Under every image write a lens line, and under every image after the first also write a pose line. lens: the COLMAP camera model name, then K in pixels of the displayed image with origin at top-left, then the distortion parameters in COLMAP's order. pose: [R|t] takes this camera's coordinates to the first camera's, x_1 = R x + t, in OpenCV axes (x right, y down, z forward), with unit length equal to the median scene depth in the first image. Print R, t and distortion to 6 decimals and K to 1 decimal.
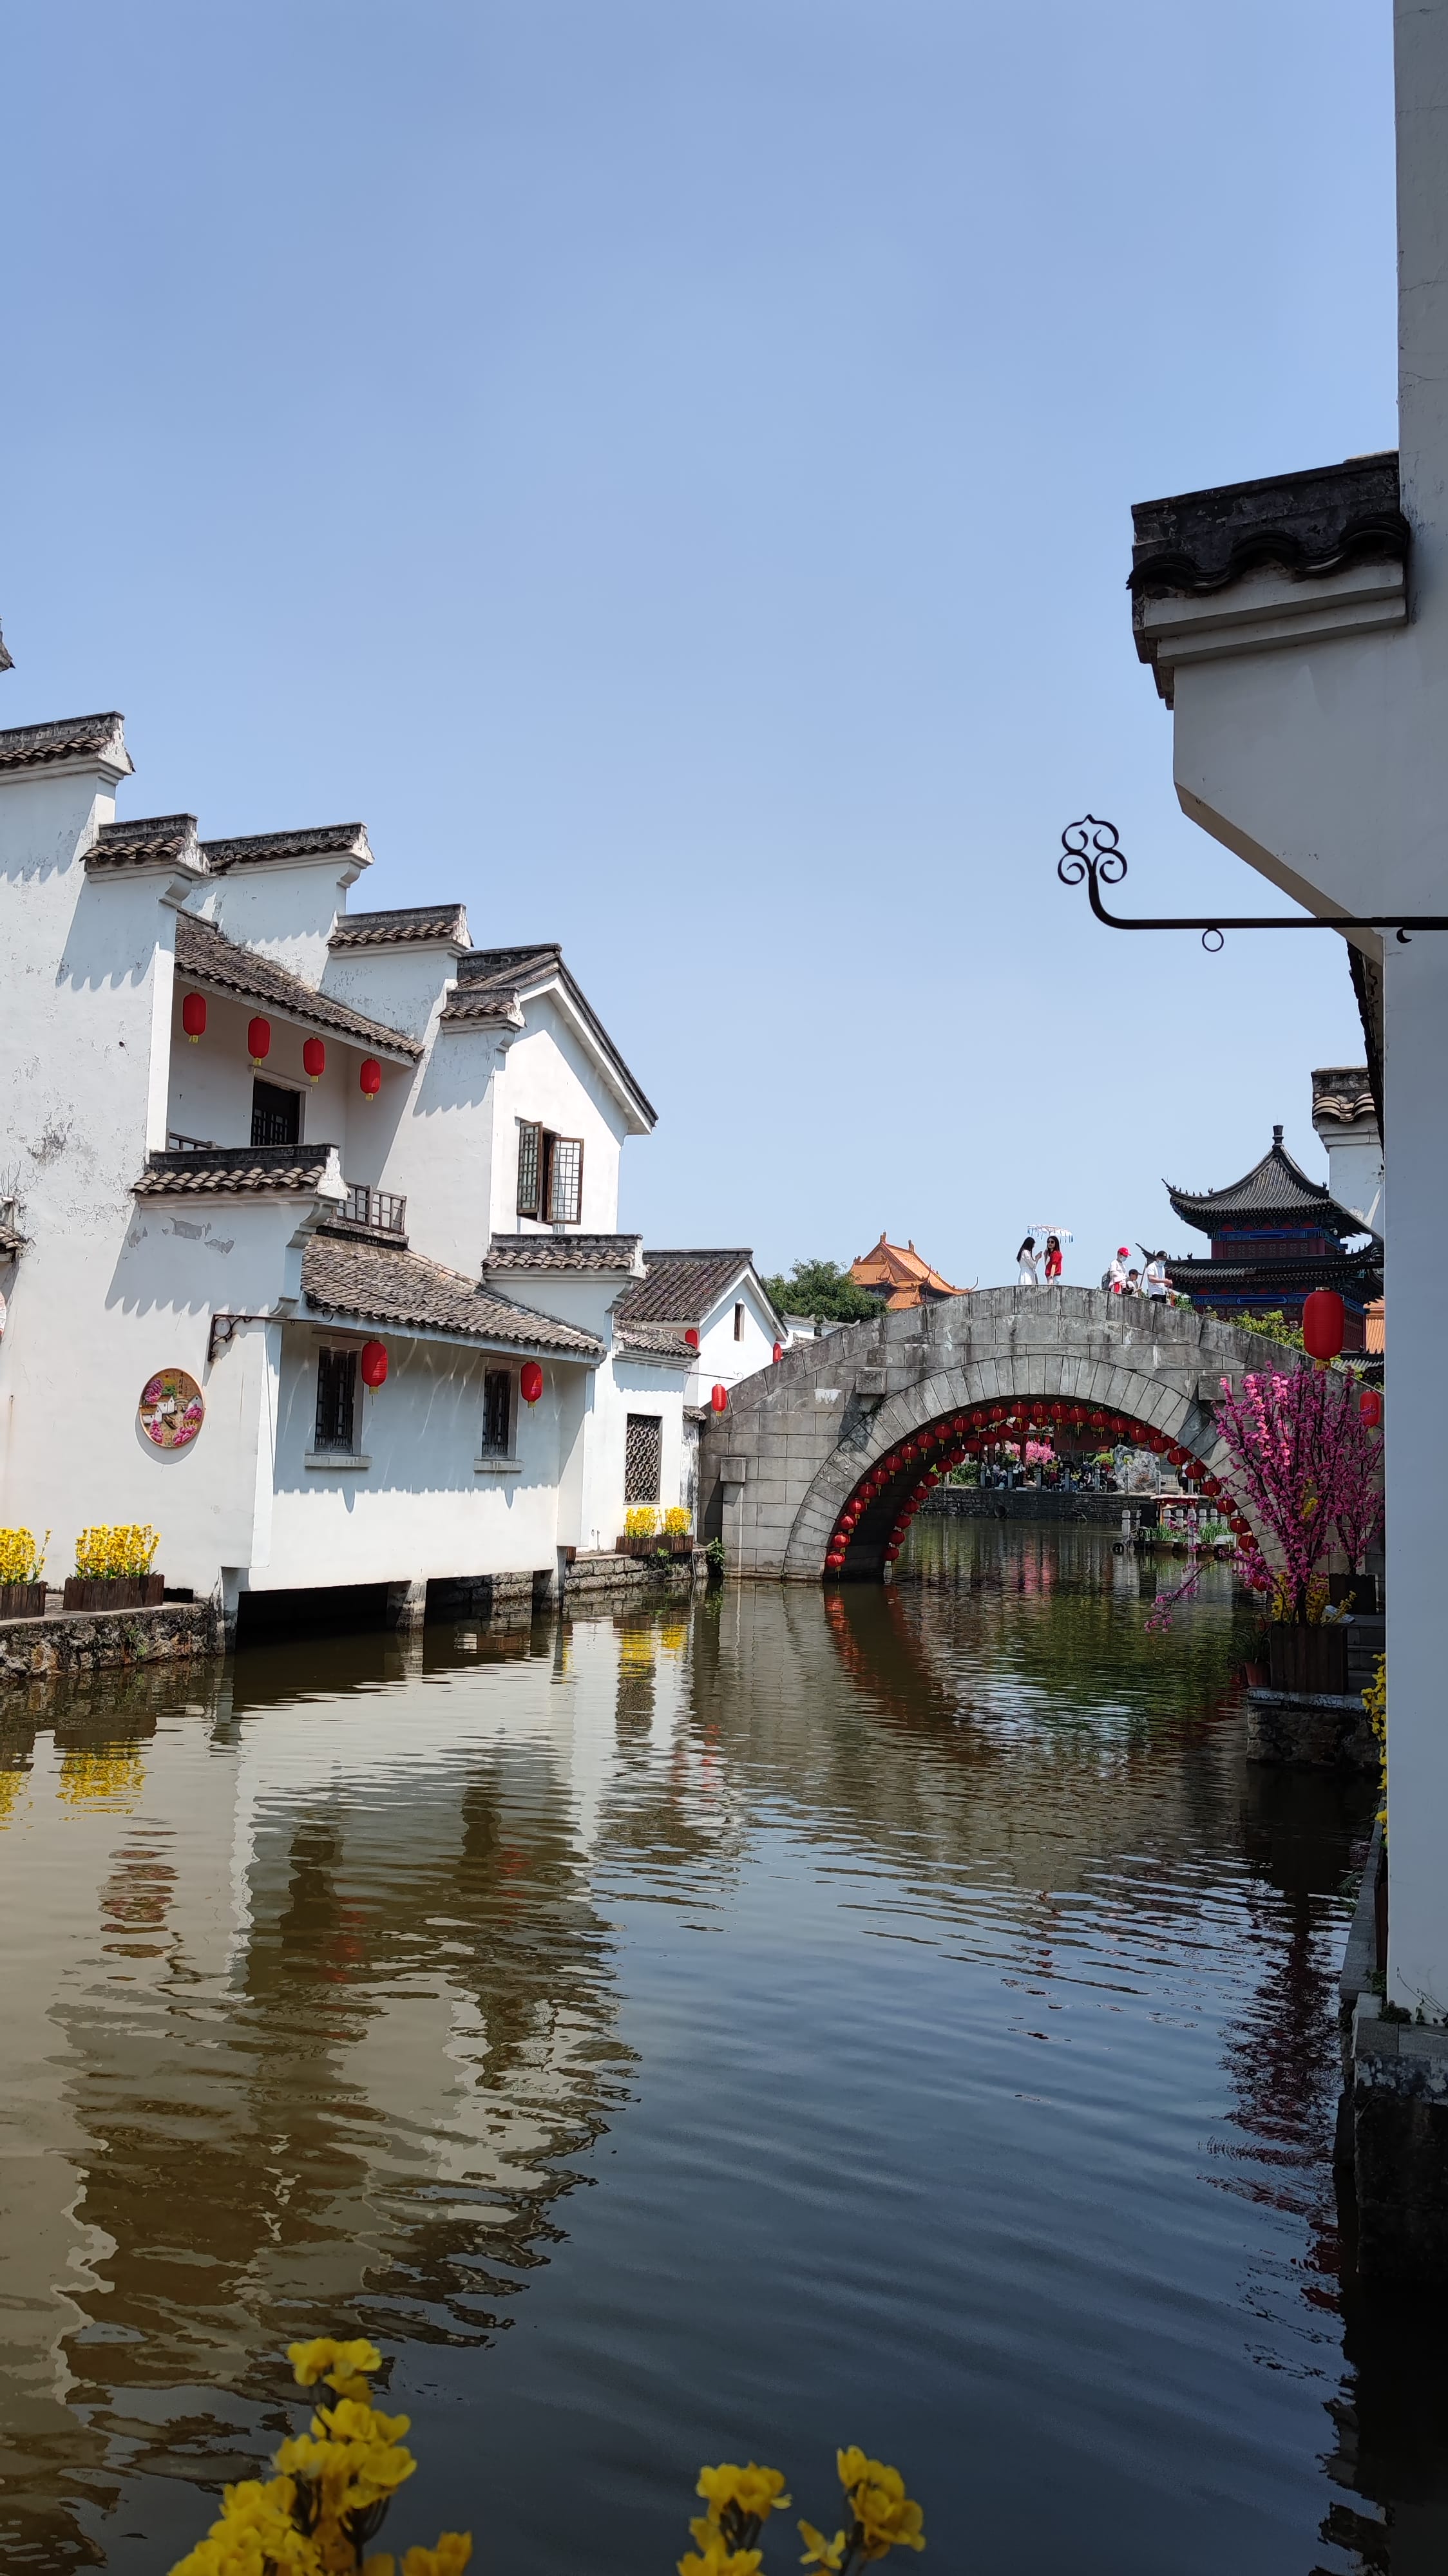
lens RADIAL K [[1854.0, 0, 725.7], [0, 1854.0, 1283.7], [0, 0, 1]] dist [0.044147, -0.001869]
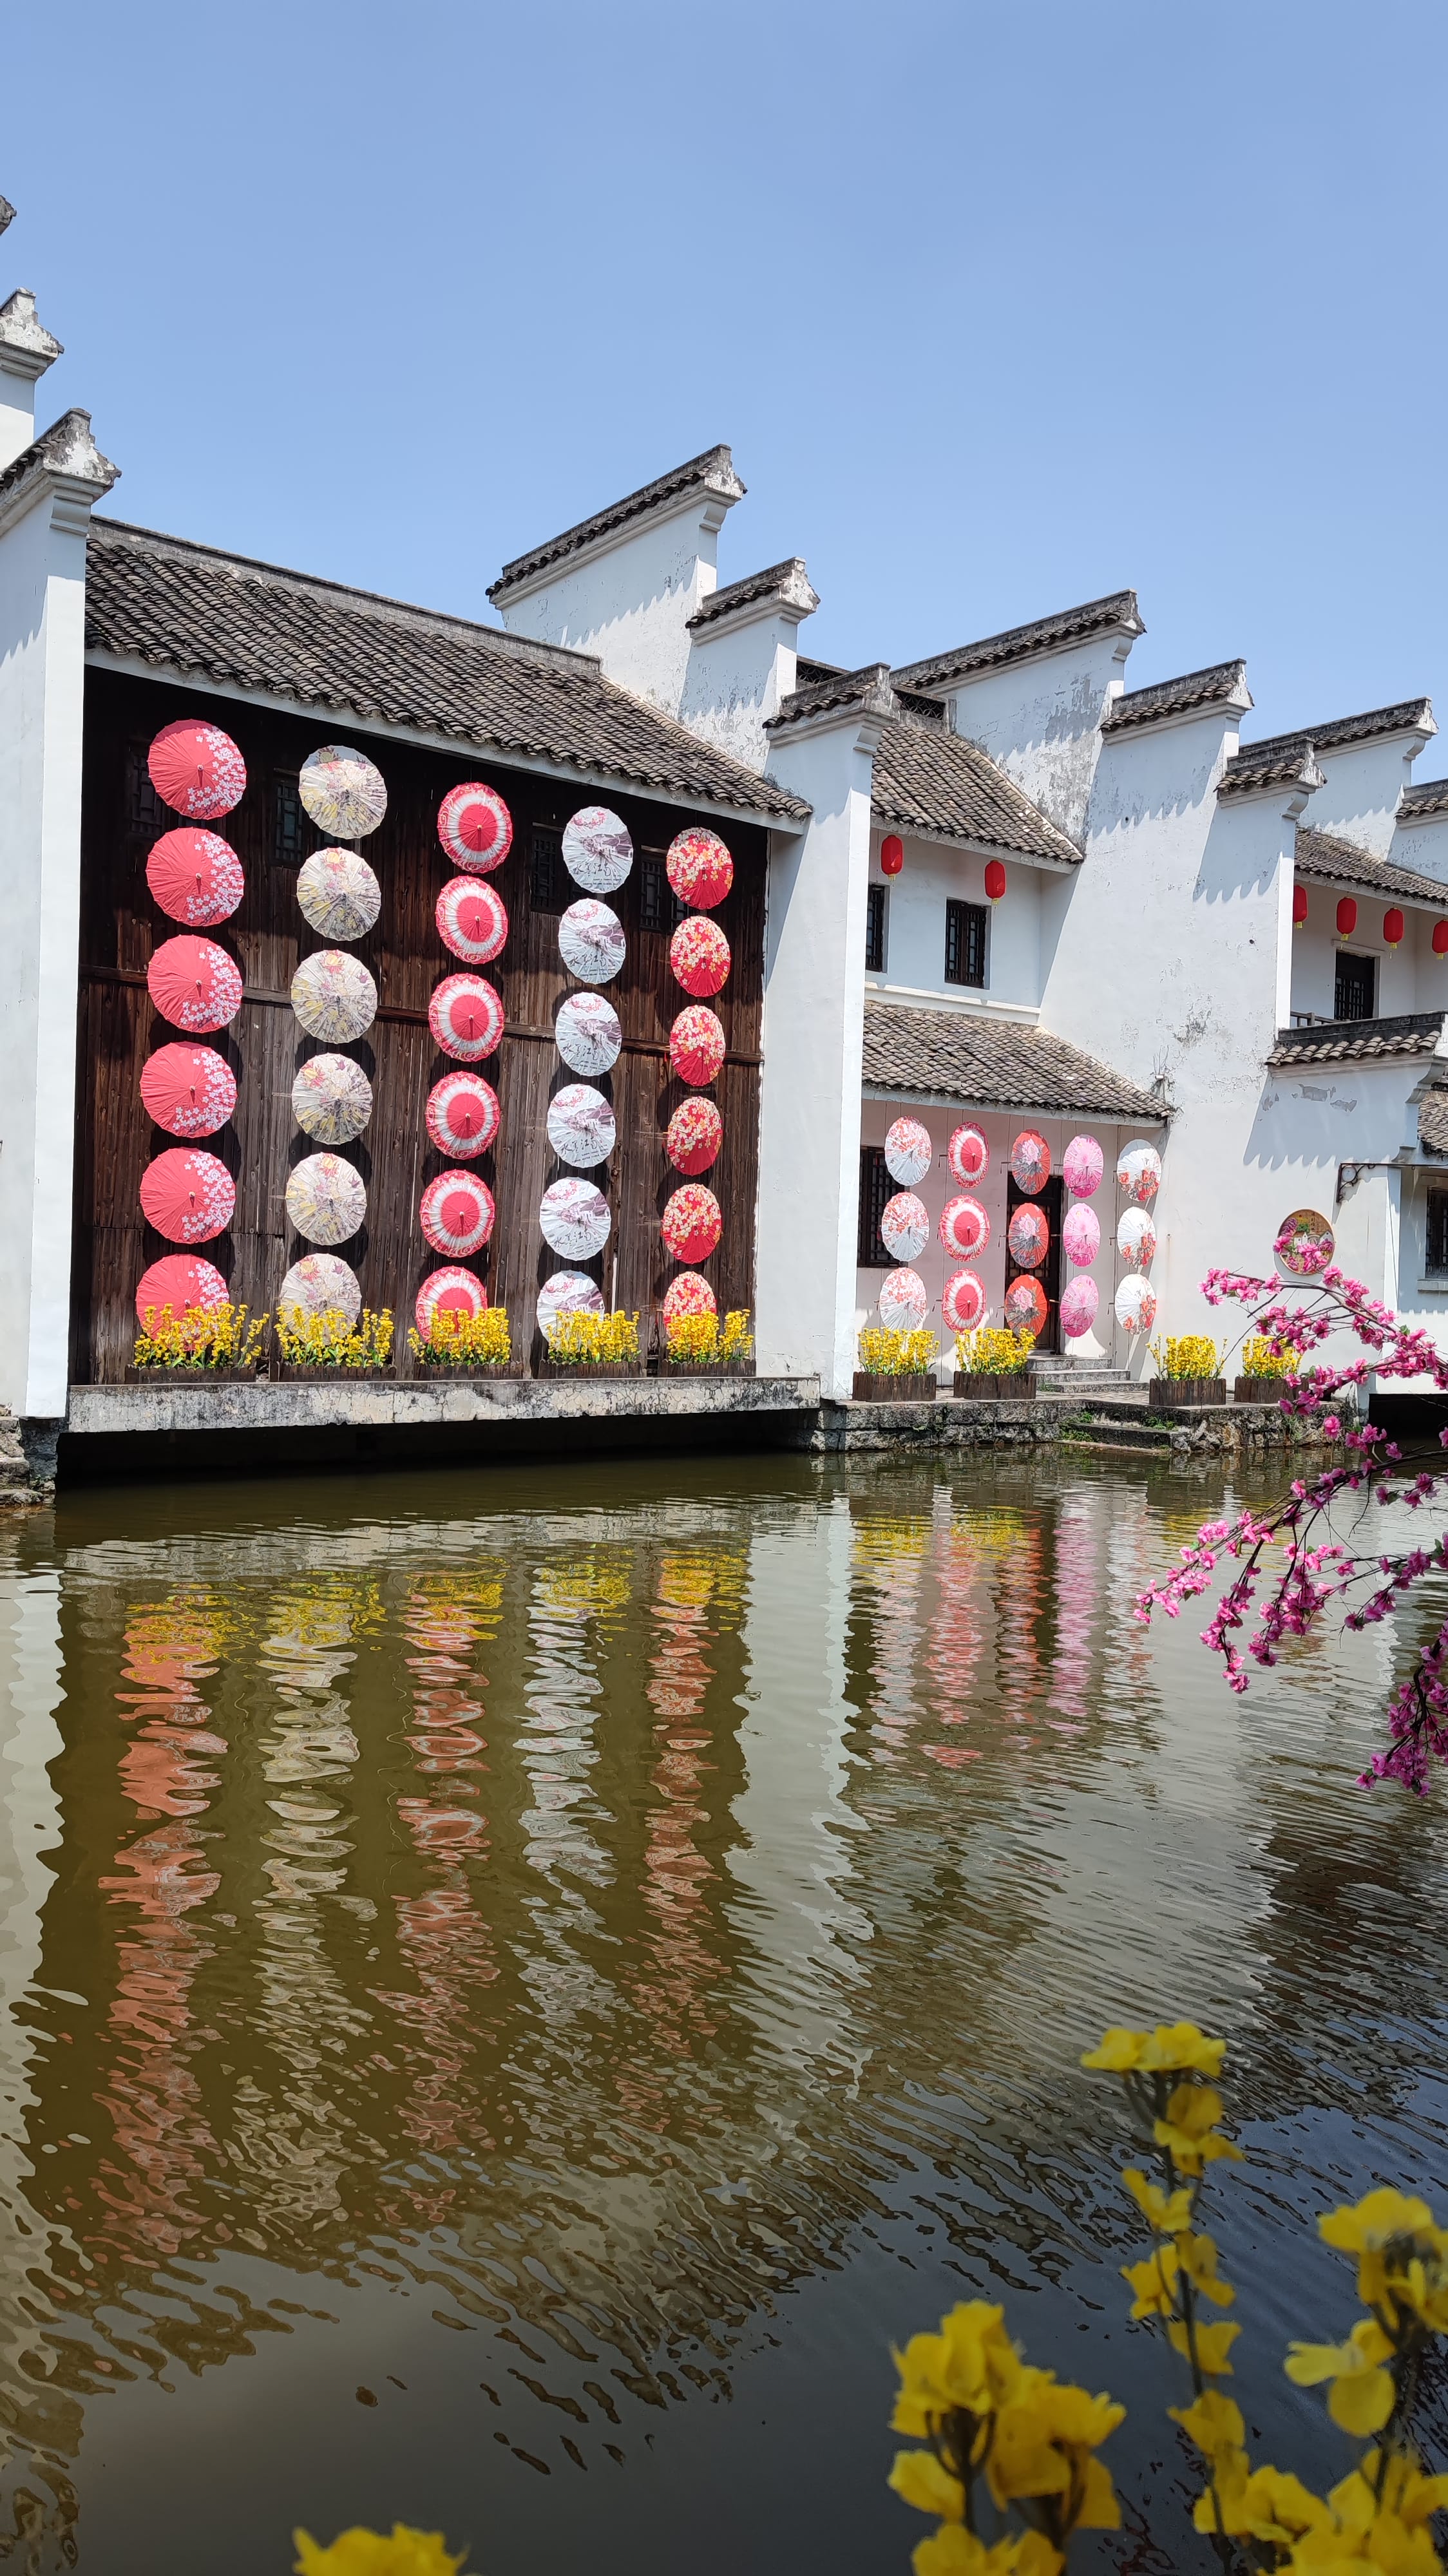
lens RADIAL K [[1854.0, 0, 717.0], [0, 1854.0, 1293.8], [0, 0, 1]] dist [0.044147, -0.001869]
pose [[0.873097, -0.007732, -0.487485, -0.040214], [0.051447, 0.995753, 0.076350, -0.011530], [0.484824, -0.091741, 0.869787, -0.235045]]
